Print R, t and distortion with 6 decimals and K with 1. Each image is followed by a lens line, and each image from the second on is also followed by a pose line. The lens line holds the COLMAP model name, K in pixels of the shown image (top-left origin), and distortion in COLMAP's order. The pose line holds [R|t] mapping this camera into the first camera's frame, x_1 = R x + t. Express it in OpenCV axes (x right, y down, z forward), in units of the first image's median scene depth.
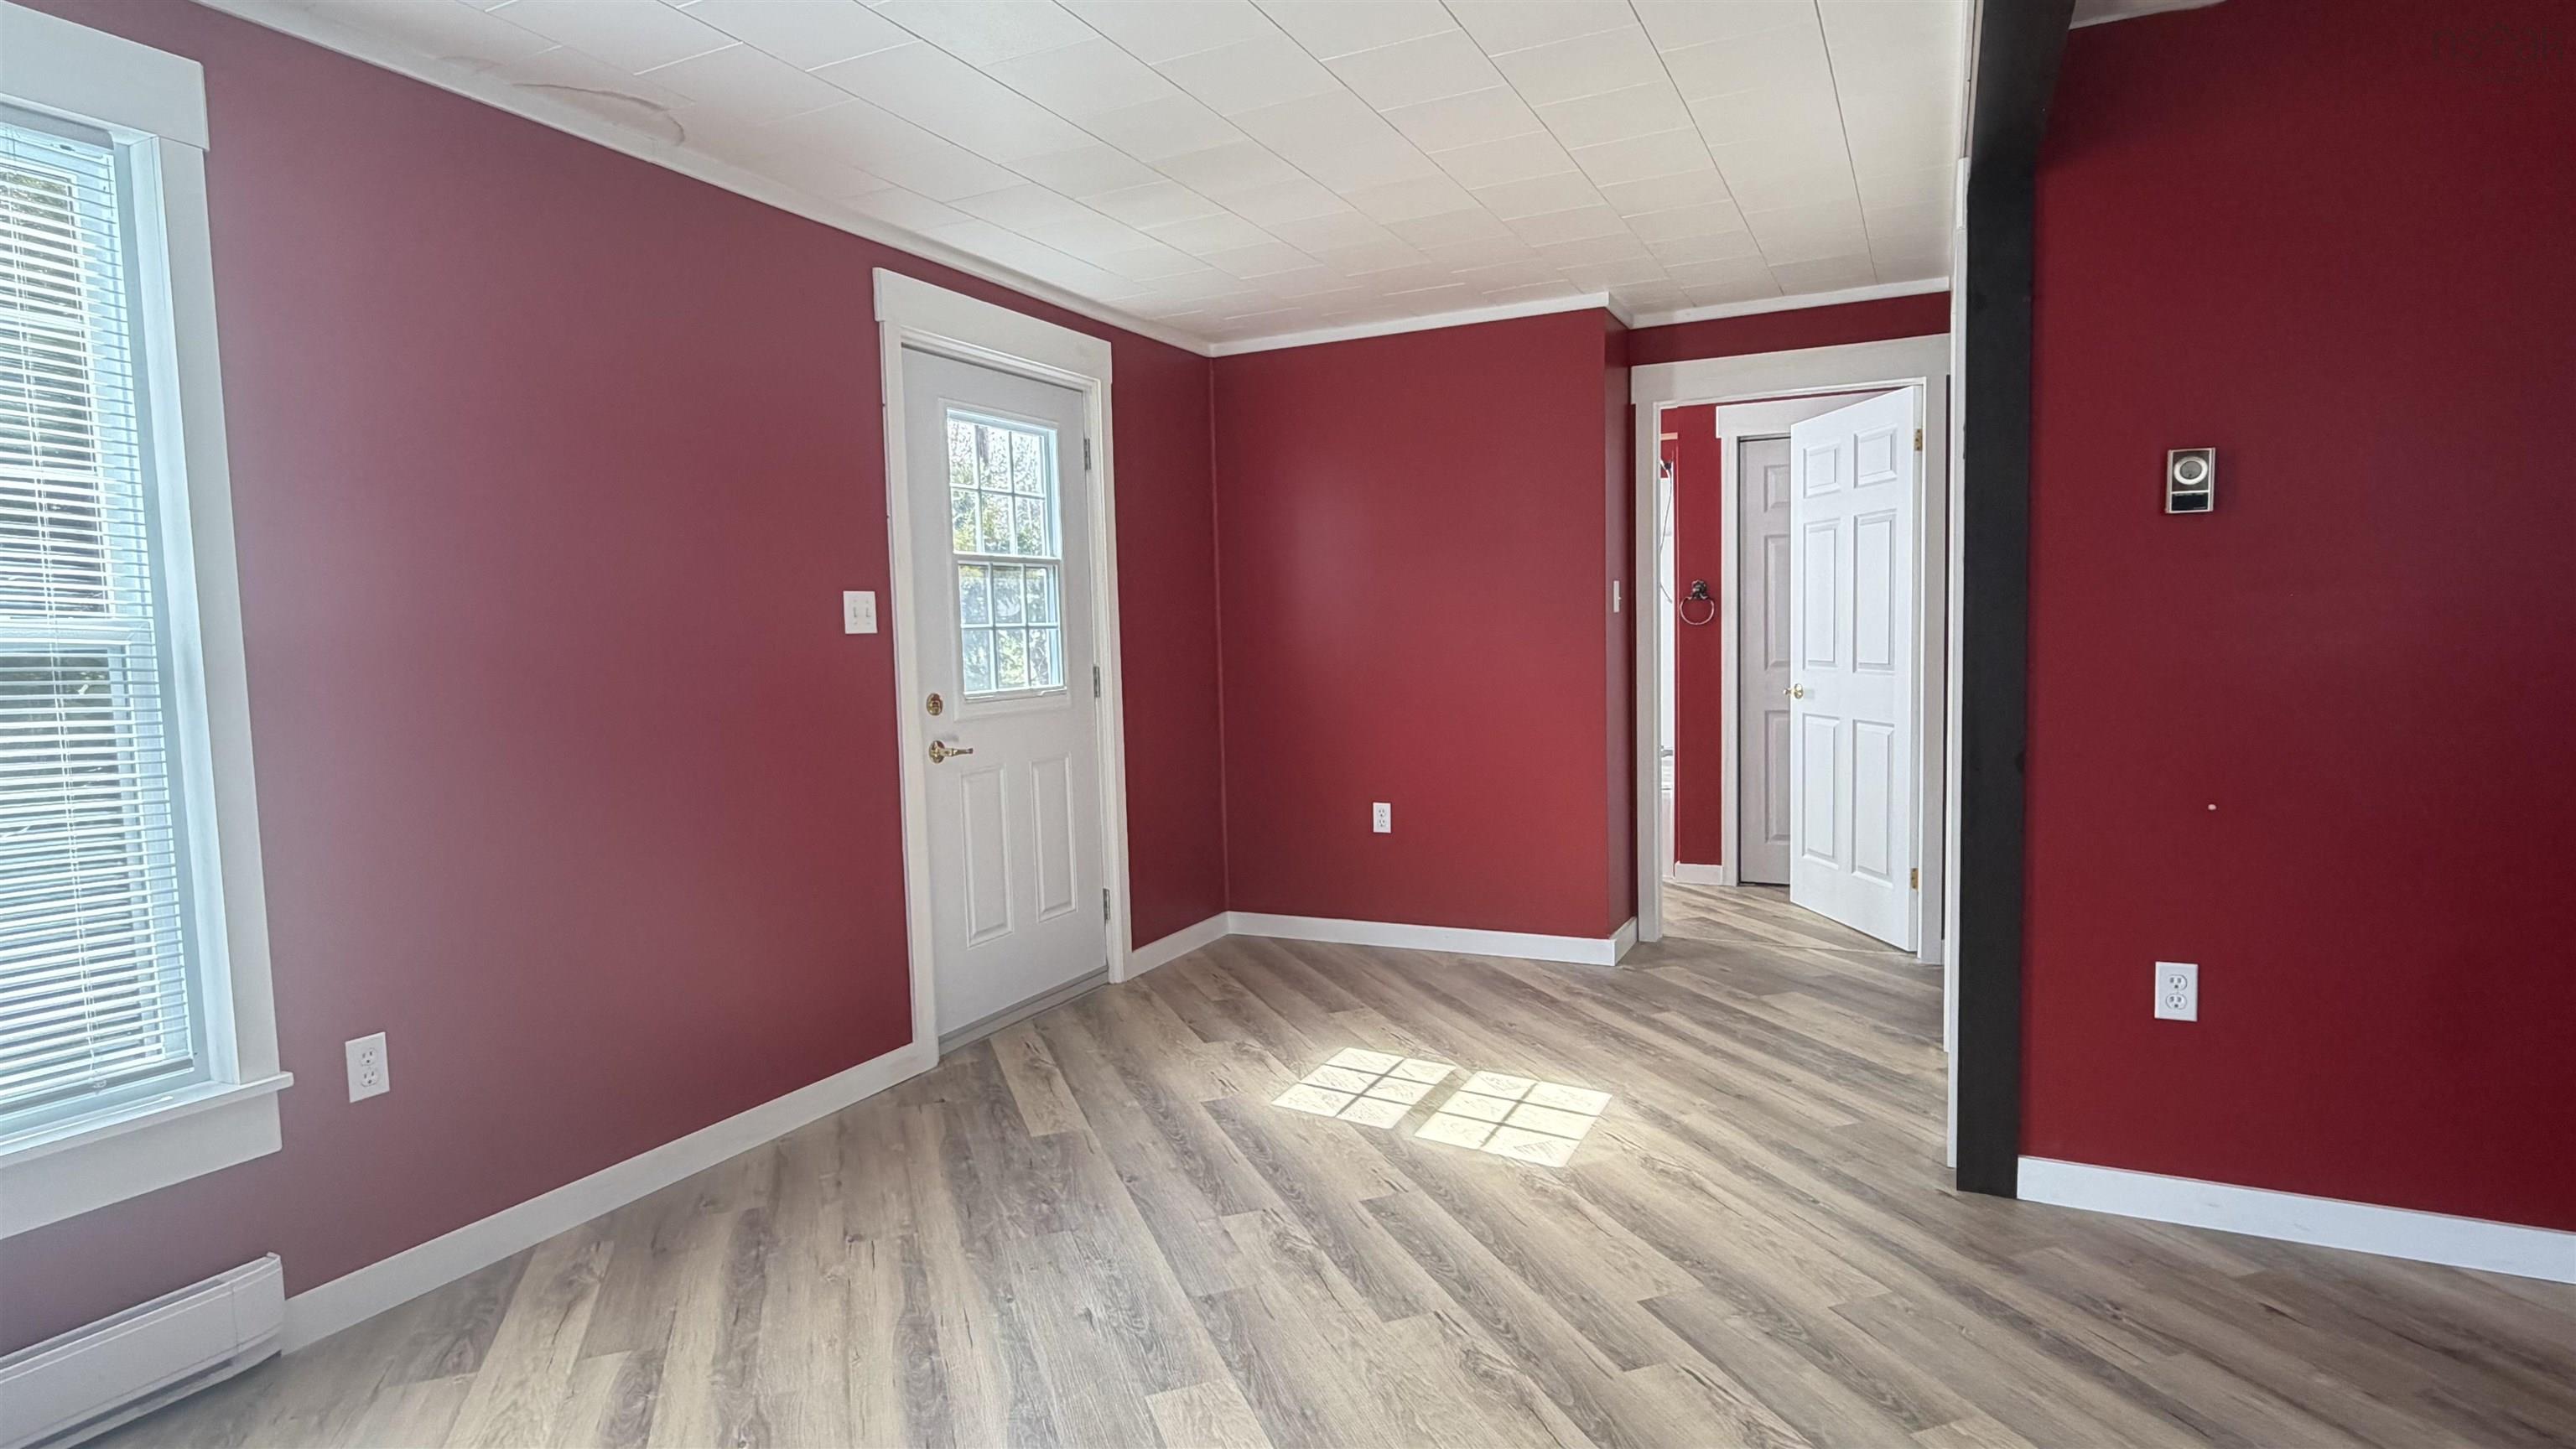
lens RADIAL K [[1345.9, 0, 1292.5], [0, 1345.9, 731.6], [0, 0, 1]] dist [-0.002455, -0.000321]
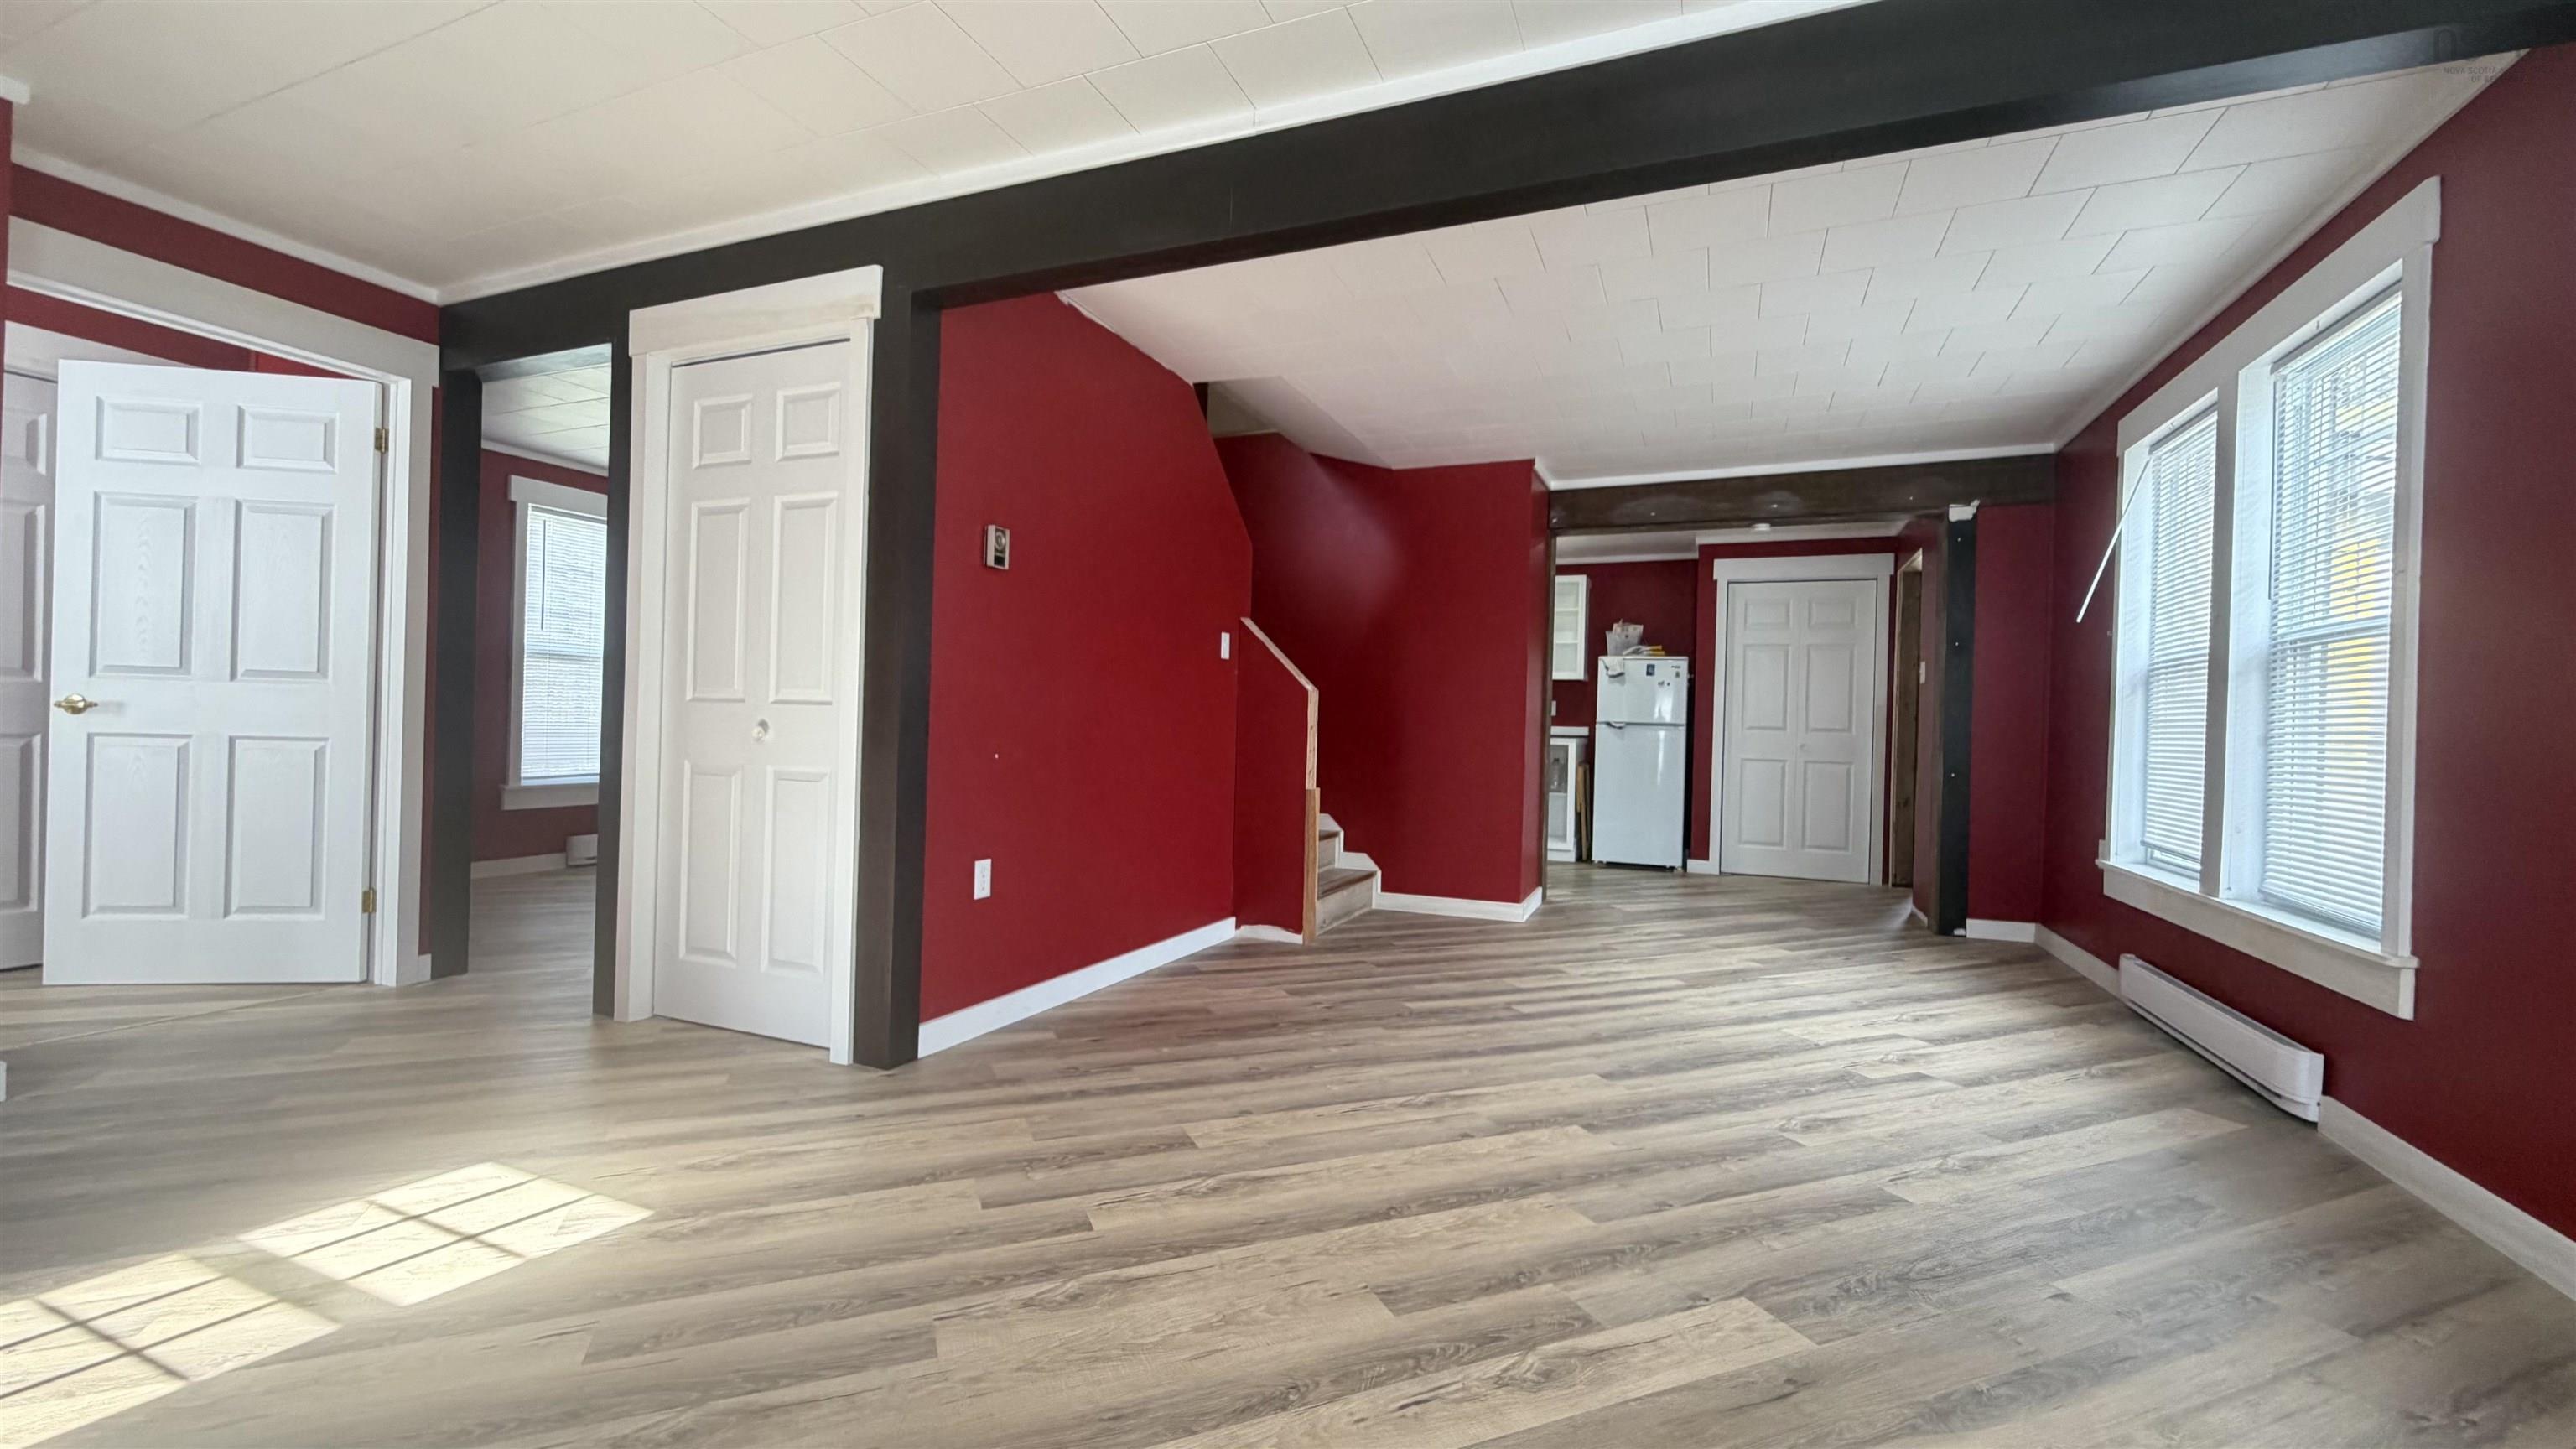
lens RADIAL K [[1027.0, 0, 1282.9], [0, 1027.0, 725.5], [0, 0, 1]] dist [-0.000101, 0.000474]
pose [[-0.053414, 0.025081, 0.998257, -0.413588], [0.049887, 0.998503, -0.022418, 0.048433], [-0.997326, 0.048603, -0.054585, 0.557571]]
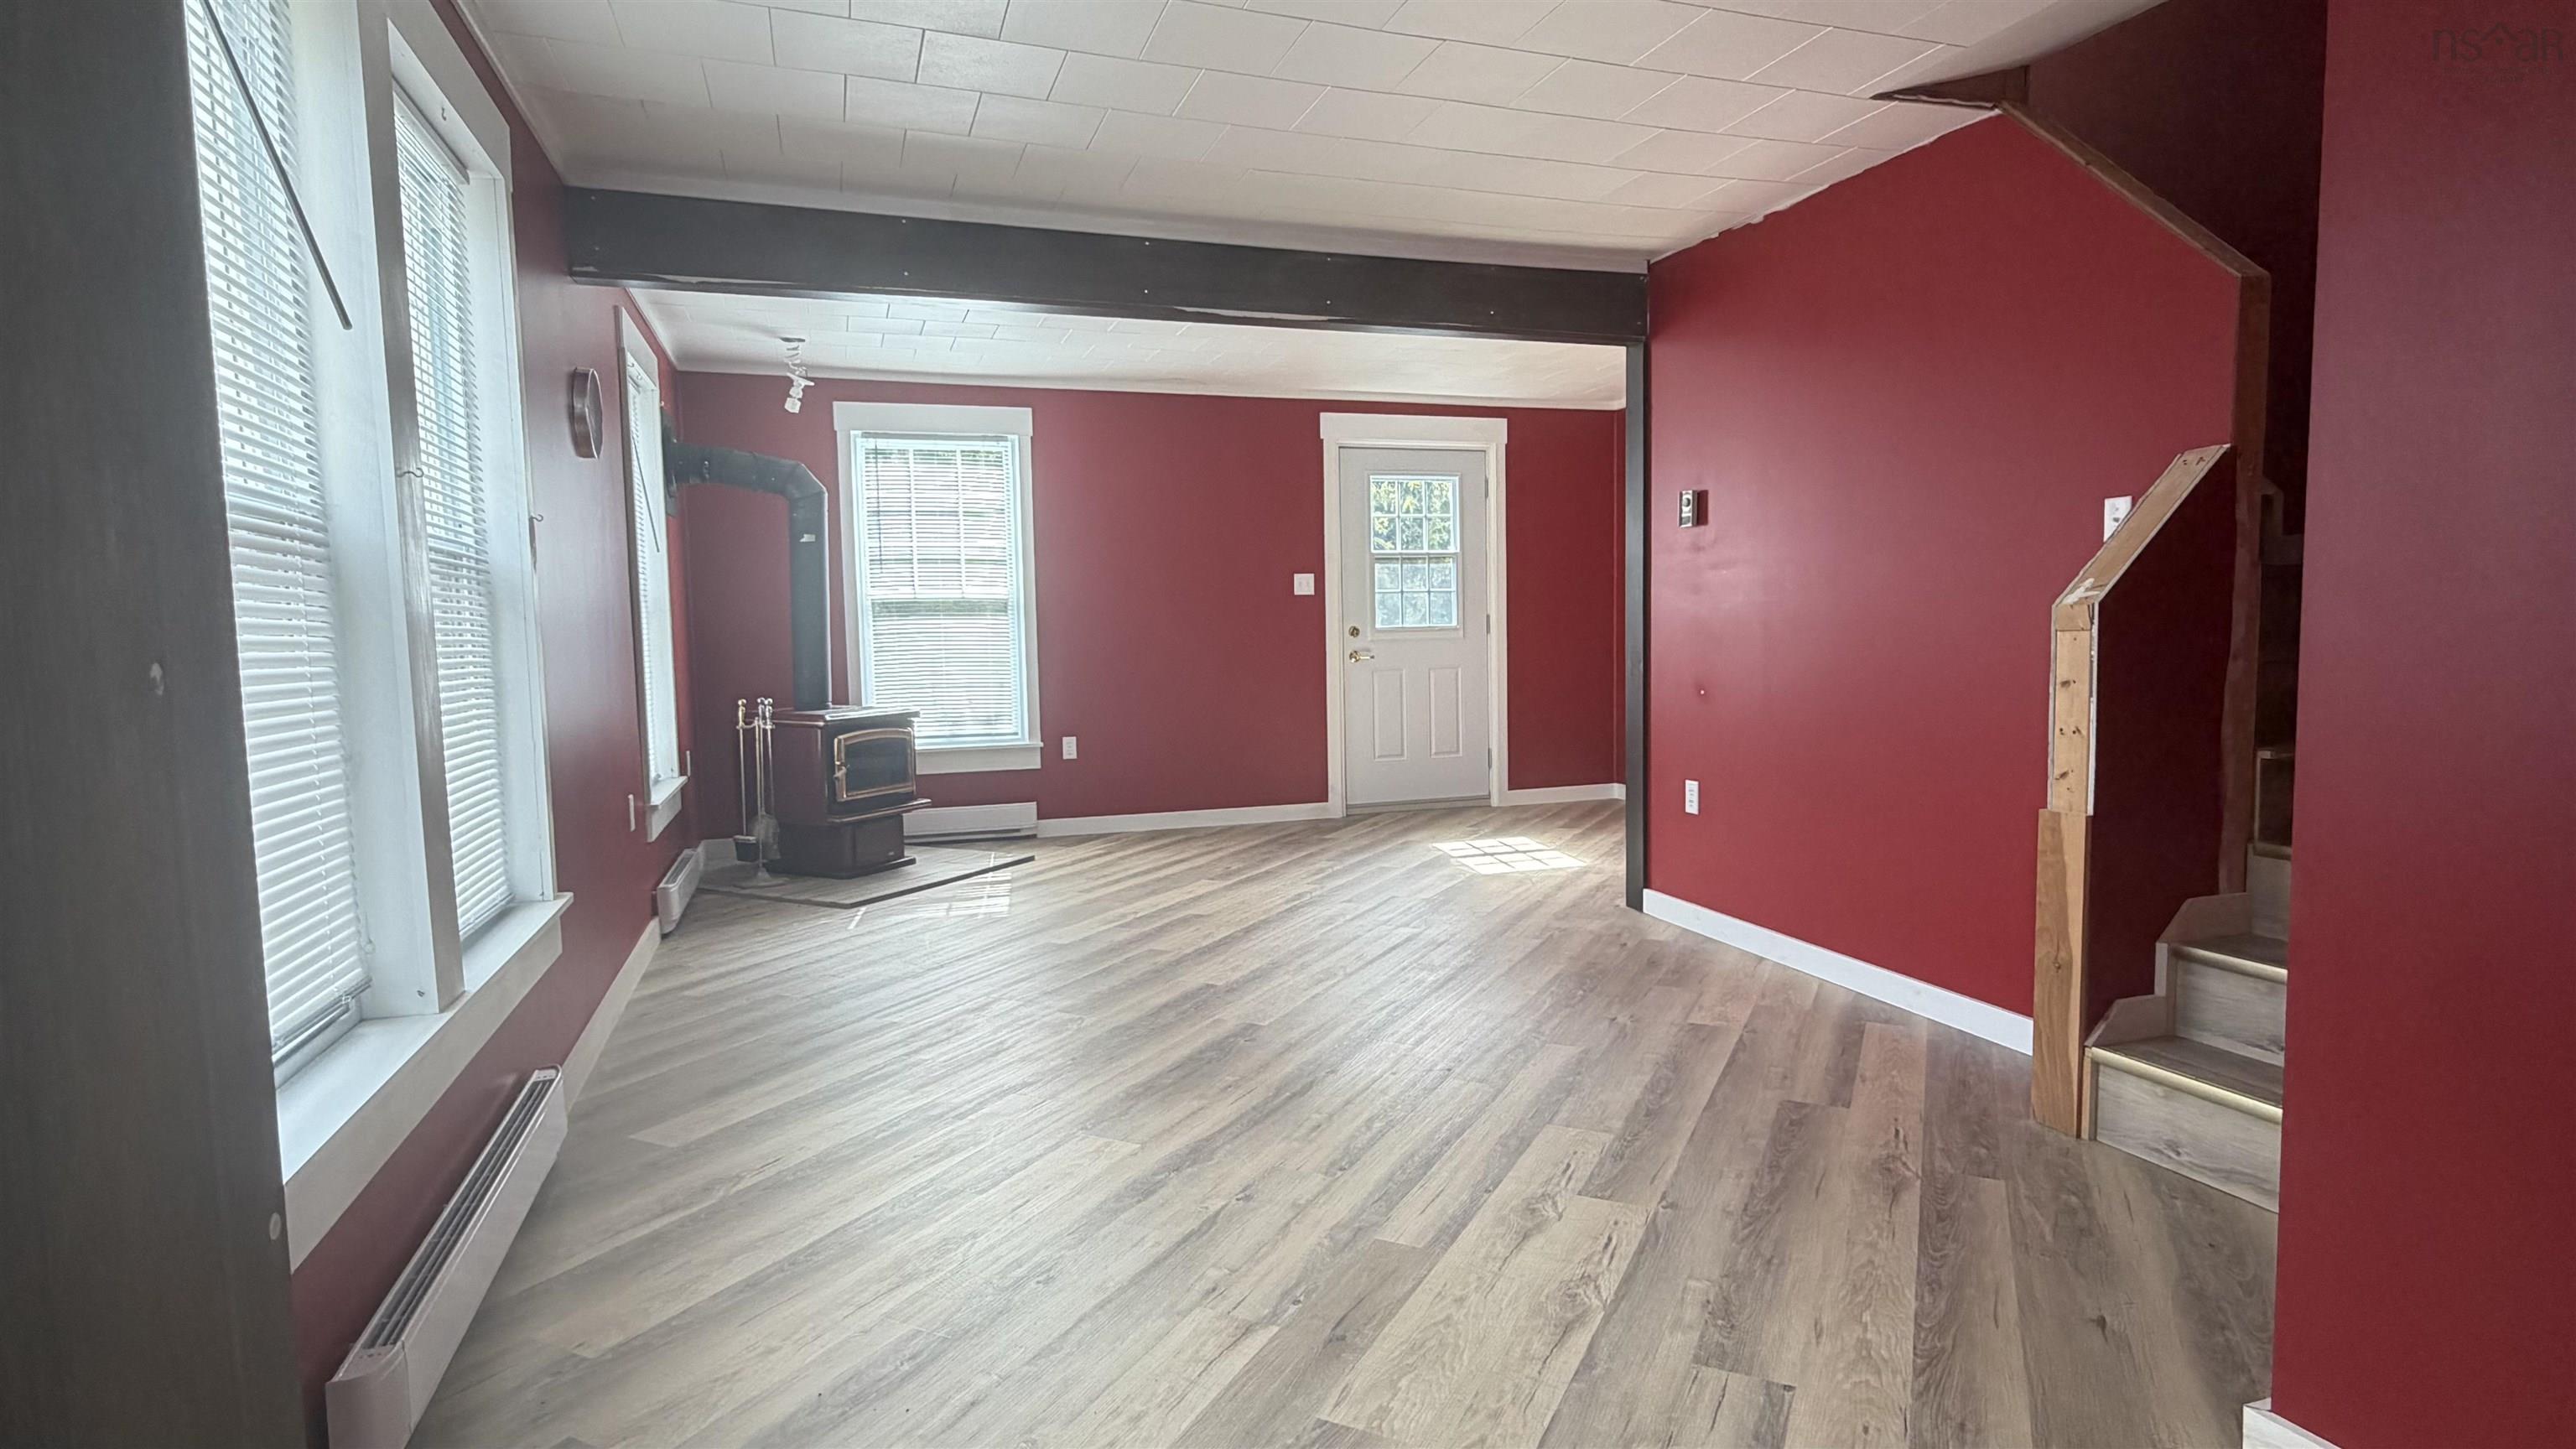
lens RADIAL K [[1345.9, 0, 1292.5], [0, 1345.9, 731.6], [0, 0, 1]] dist [-0.002455, -0.000321]
pose [[0.703648, 0.071876, -0.706904, 1.195136], [-0.053809, 0.997404, 0.047852, 0.039871], [0.708508, 0.004367, 0.705689, -0.484615]]
